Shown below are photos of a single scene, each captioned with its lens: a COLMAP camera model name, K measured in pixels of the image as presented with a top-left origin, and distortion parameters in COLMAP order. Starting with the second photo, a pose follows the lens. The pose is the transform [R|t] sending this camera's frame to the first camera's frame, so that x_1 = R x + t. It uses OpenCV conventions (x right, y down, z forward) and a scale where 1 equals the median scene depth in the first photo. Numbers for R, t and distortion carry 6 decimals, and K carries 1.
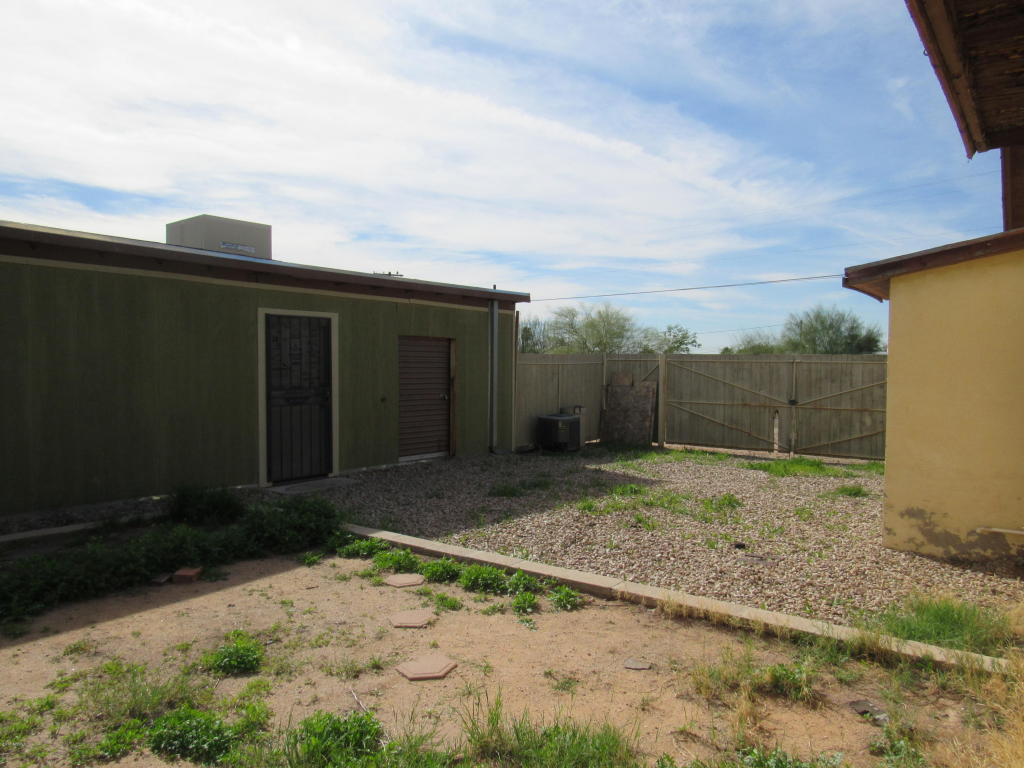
lens RADIAL K [[729.7, 0, 512.3], [0, 729.7, 383.2], [0, 0, 1]] dist [-0.012800, -0.002439]
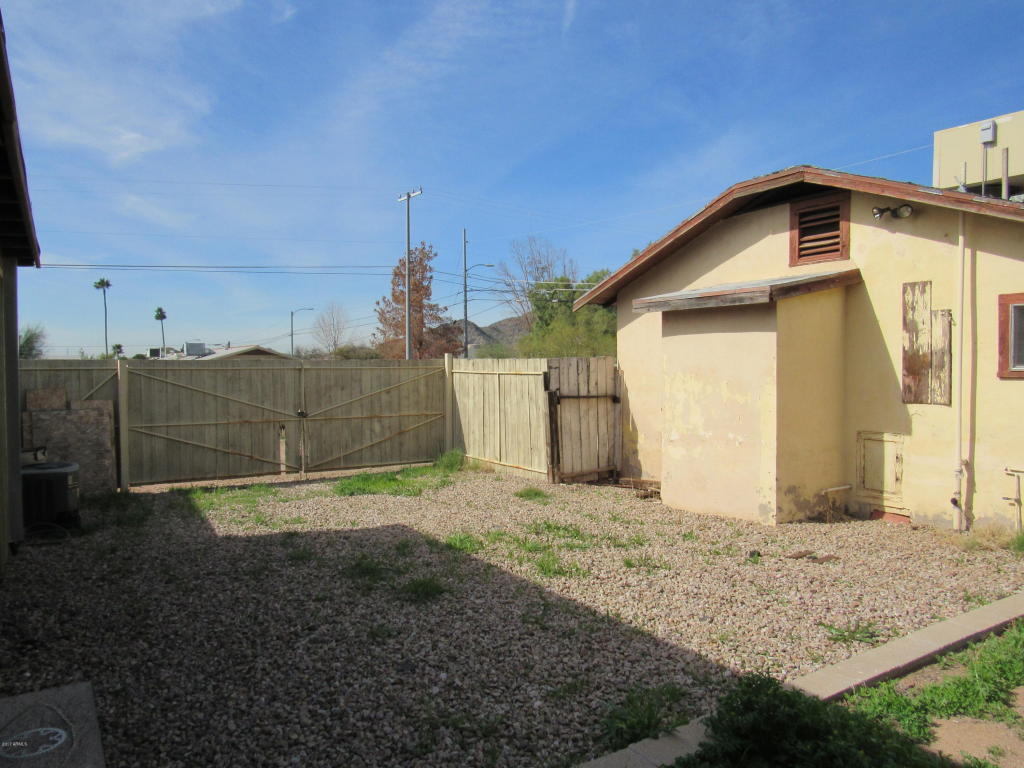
lens RADIAL K [[729.7, 0, 511.8], [0, 729.7, 386.6], [0, 0, 1]] dist [-0.012800, -0.002439]
pose [[0.363440, -0.035906, 0.930925, -0.336278], [0.037246, 0.999018, 0.023992, -0.018857], [-0.930873, 0.025953, 0.364421, 0.437563]]
